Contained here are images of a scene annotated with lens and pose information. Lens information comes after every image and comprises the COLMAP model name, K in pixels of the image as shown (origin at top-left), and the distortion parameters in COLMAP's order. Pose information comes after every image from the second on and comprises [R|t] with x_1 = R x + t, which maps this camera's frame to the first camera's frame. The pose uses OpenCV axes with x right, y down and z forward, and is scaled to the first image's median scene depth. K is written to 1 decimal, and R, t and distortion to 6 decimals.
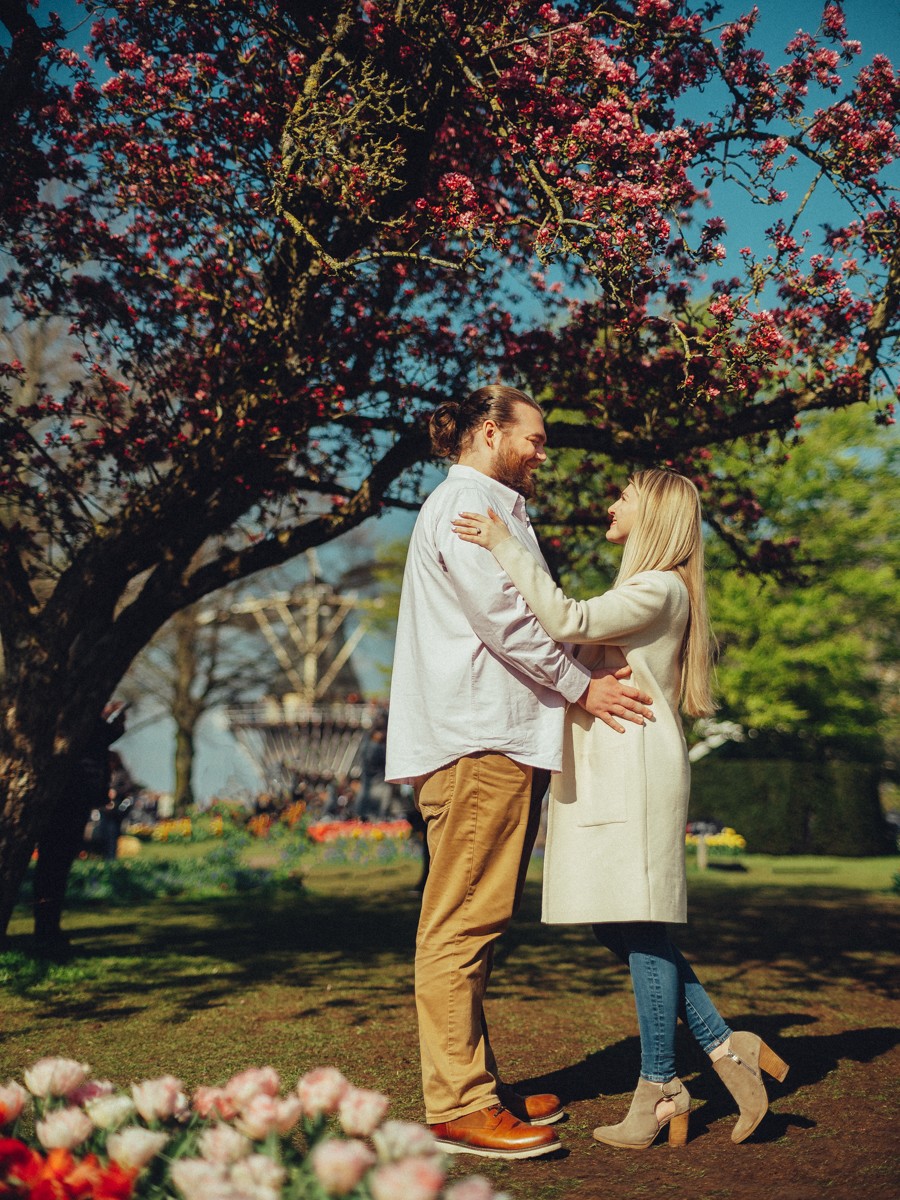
lens RADIAL K [[1726.1, 0, 450.0], [0, 1726.1, 600.0], [0, 0, 1]] dist [0.753749, -0.924128]
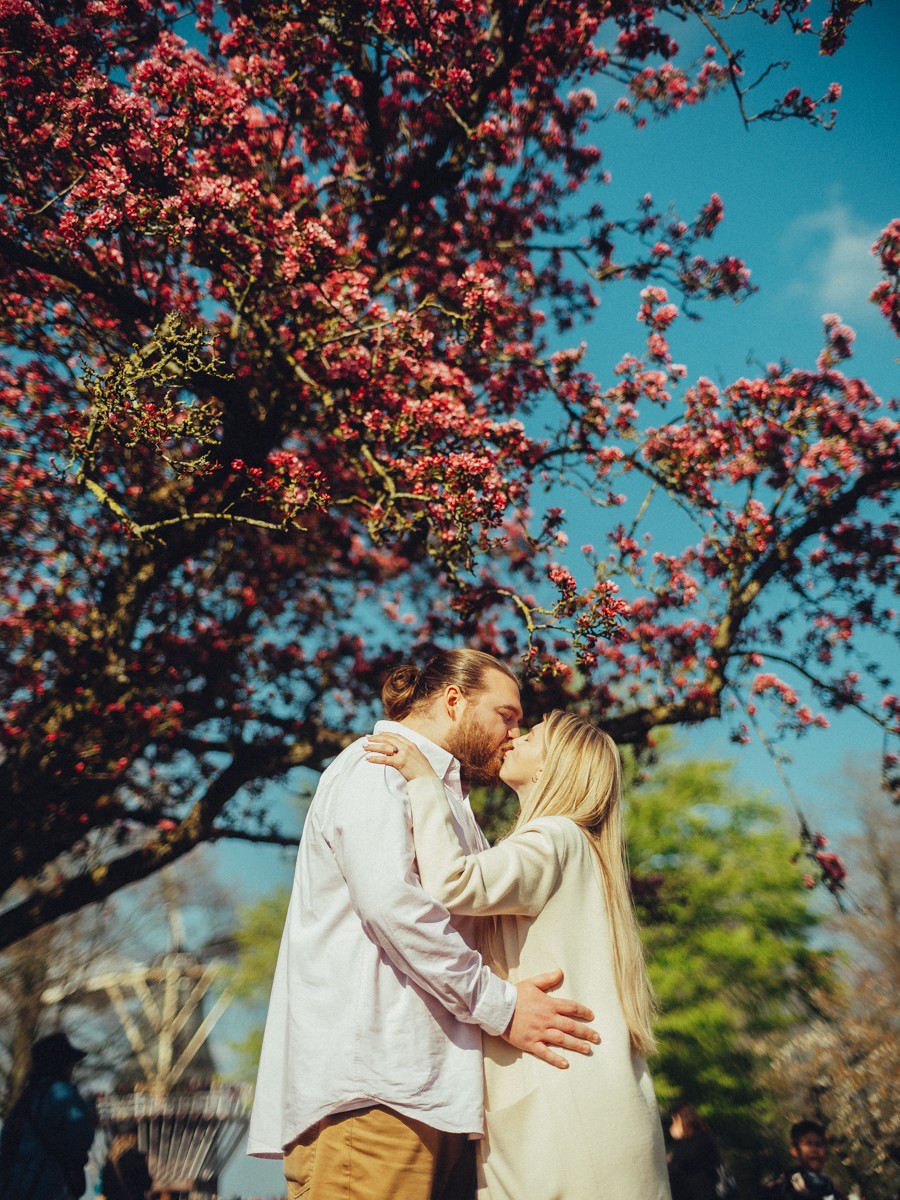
lens RADIAL K [[1416.8, 0, 450.0], [0, 1416.8, 600.0], [0, 0, 1]] dist [0.392661, 0.063593]
pose [[0.998247, 0.015512, 0.057121, 0.043250], [0.000272, 0.963835, -0.266499, 0.033048], [-0.059189, 0.266047, 0.962141, 0.255020]]
